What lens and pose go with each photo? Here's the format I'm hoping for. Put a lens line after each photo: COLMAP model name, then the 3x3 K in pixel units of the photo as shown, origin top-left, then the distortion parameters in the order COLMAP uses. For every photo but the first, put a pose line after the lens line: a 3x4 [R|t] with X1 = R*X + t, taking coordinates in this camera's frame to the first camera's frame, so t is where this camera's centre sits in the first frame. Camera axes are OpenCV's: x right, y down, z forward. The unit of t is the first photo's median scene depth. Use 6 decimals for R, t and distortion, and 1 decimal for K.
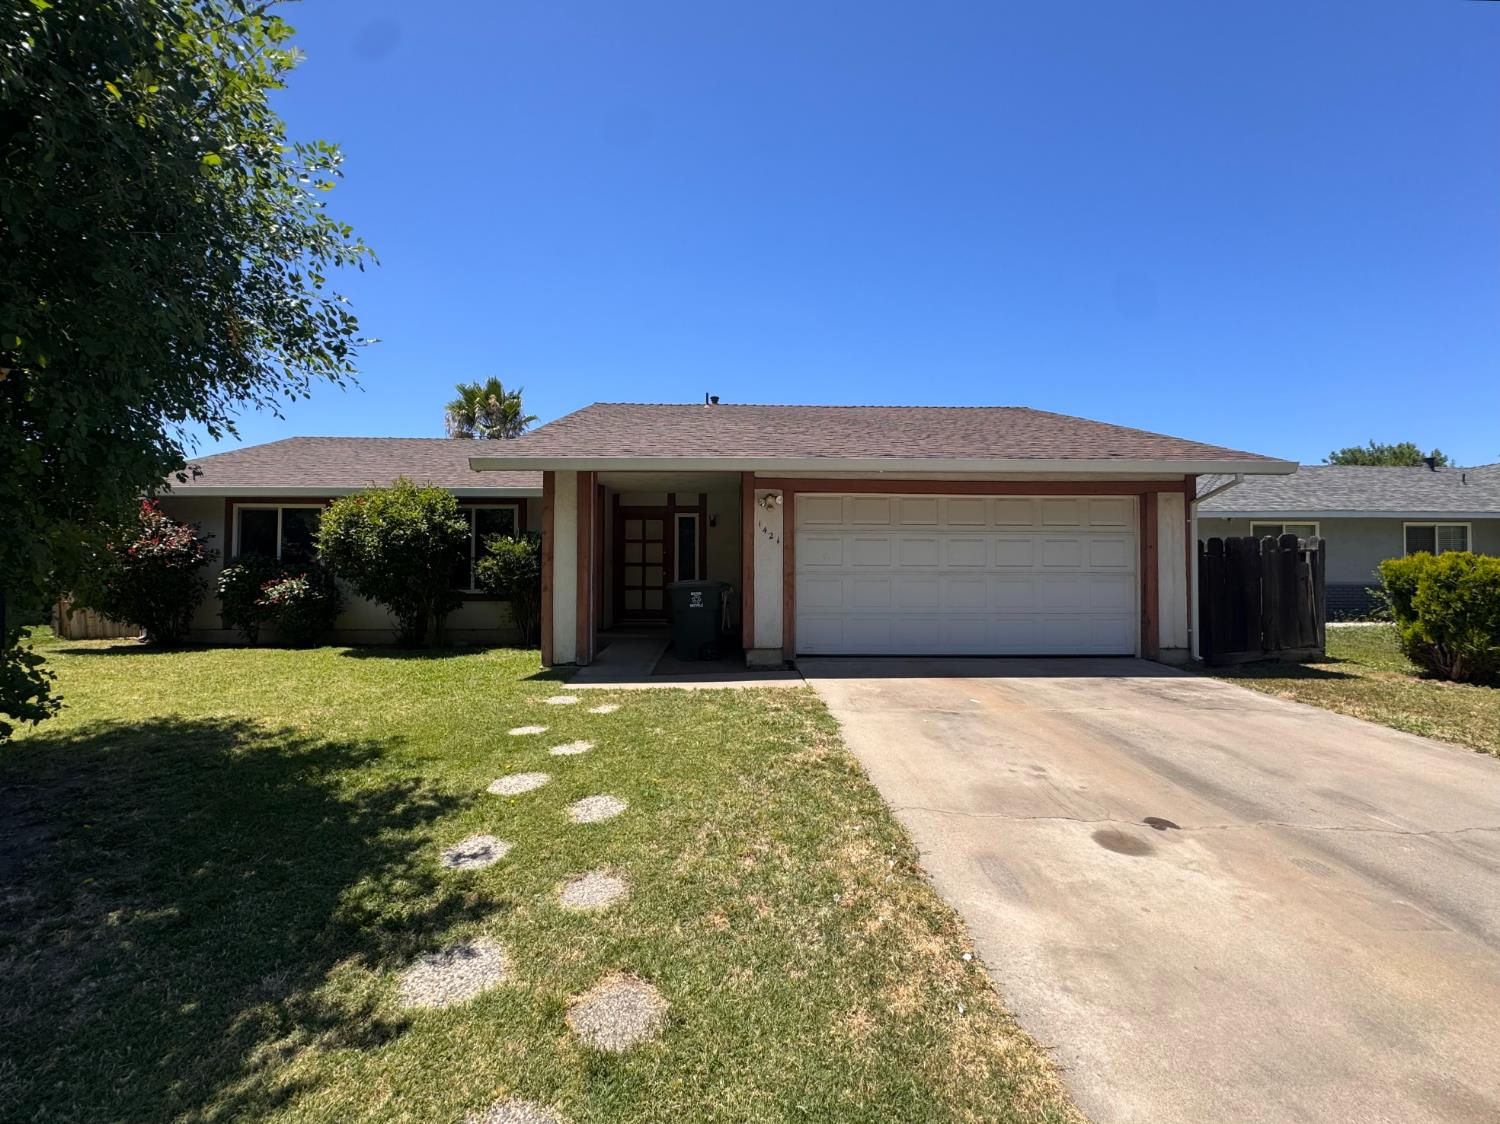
lens RADIAL K [[594.6, 0, 747.4], [0, 594.6, 562.3], [0, 0, 1]] dist [0.000623, 0.000157]
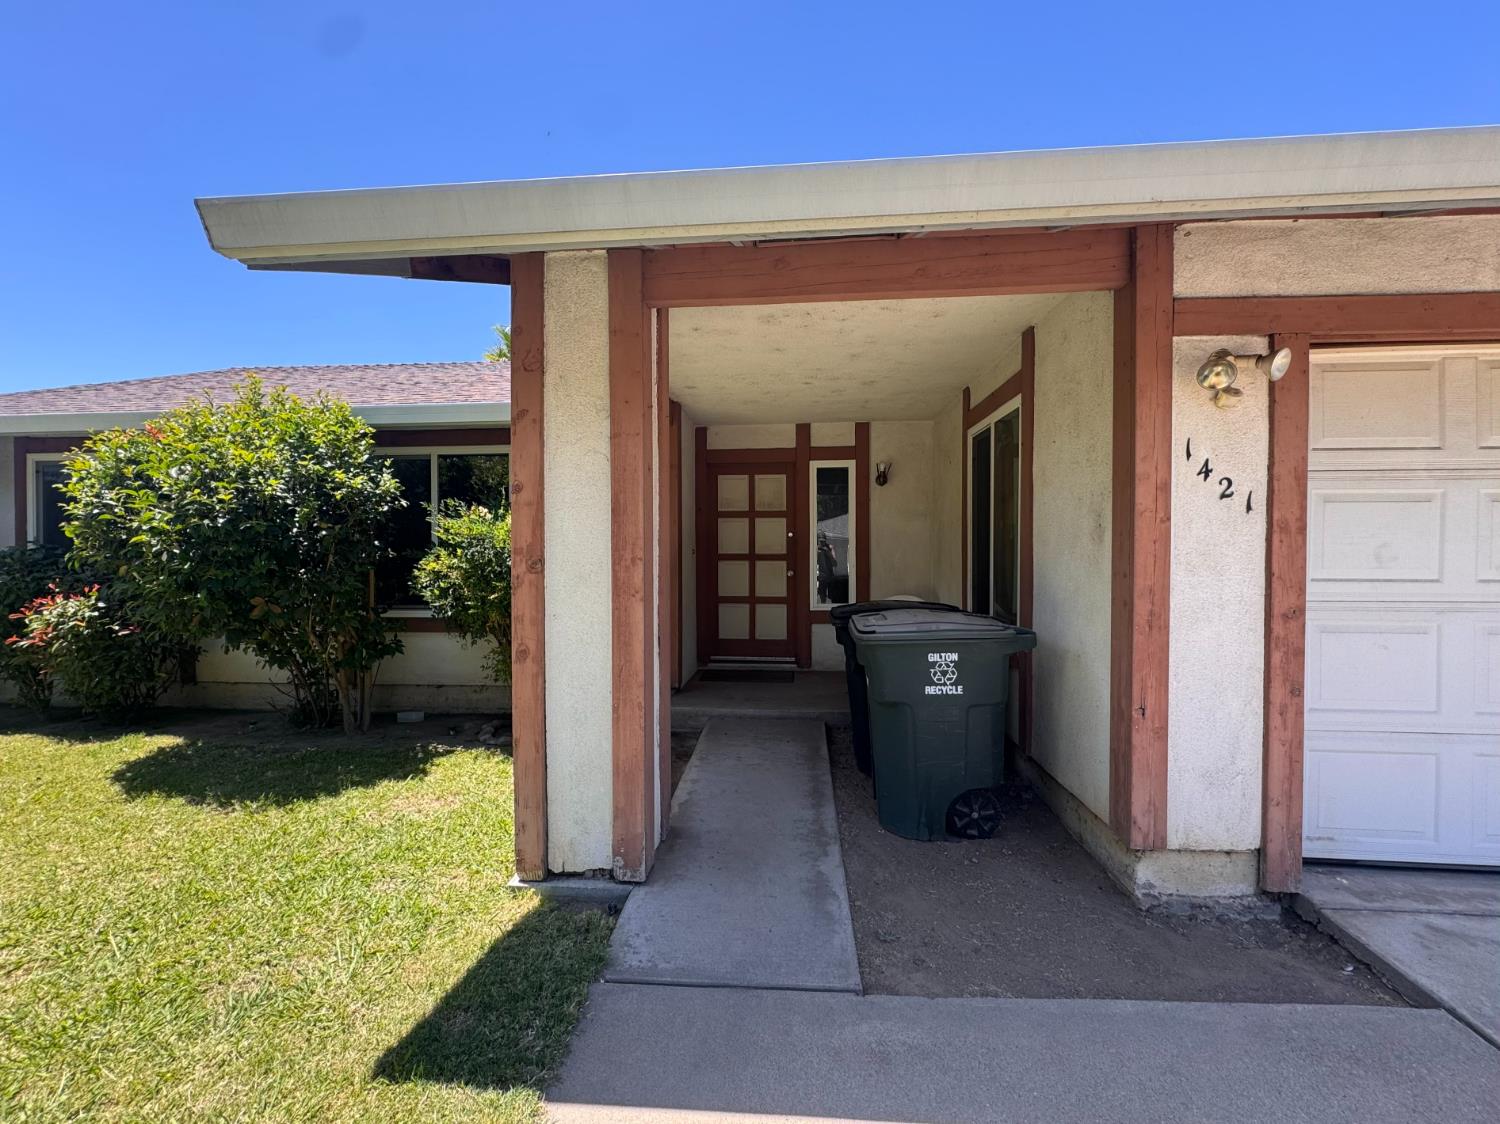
lens RADIAL K [[594.6, 0, 752.2], [0, 594.6, 555.1], [0, 0, 1]] dist [0.000623, 0.000157]
pose [[0.994750, -0.003685, -0.102271, -0.152444], [0.006799, 0.999523, 0.030114, -0.018679], [0.102111, -0.030651, 0.994301, 0.591011]]
